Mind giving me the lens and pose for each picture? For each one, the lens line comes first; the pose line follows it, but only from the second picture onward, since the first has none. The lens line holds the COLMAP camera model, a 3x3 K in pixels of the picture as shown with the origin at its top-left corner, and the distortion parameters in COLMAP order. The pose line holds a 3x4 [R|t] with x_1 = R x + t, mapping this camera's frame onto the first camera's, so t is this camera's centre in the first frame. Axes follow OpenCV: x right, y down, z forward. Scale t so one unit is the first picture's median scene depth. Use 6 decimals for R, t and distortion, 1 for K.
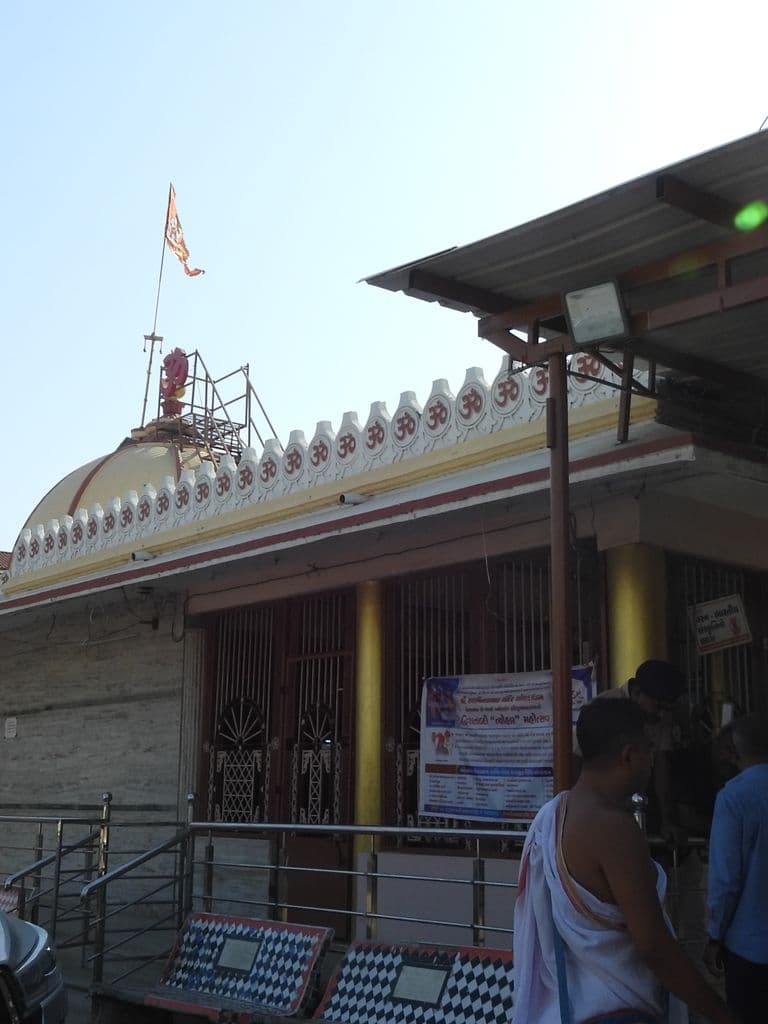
lens RADIAL K [[1301.8, 0, 385.0], [0, 1301.8, 510.8], [0, 0, 1]] dist [-0.019625, 0.000000]
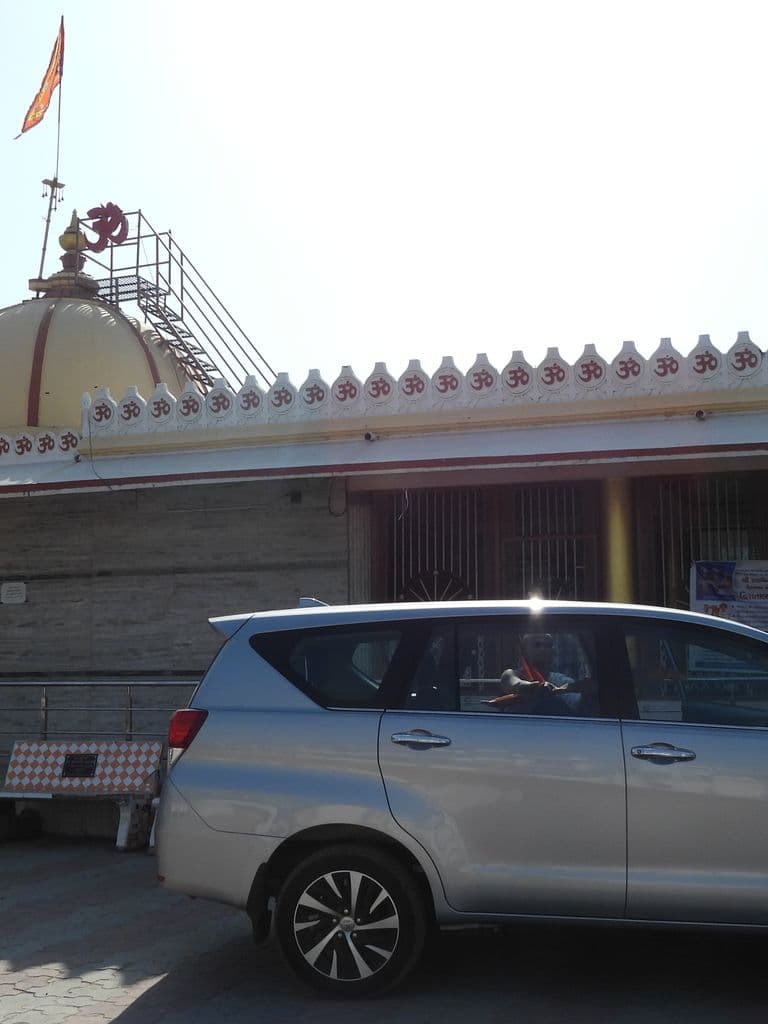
lens RADIAL K [[1301.8, 0, 387.3], [0, 1301.8, 514.3], [0, 0, 1]] dist [-0.019625, 0.000000]
pose [[0.851905, 0.048771, 0.521421, -0.659345], [-0.099946, 0.992495, 0.070460, 0.020118], [-0.514072, -0.112139, 0.850385, 0.077964]]
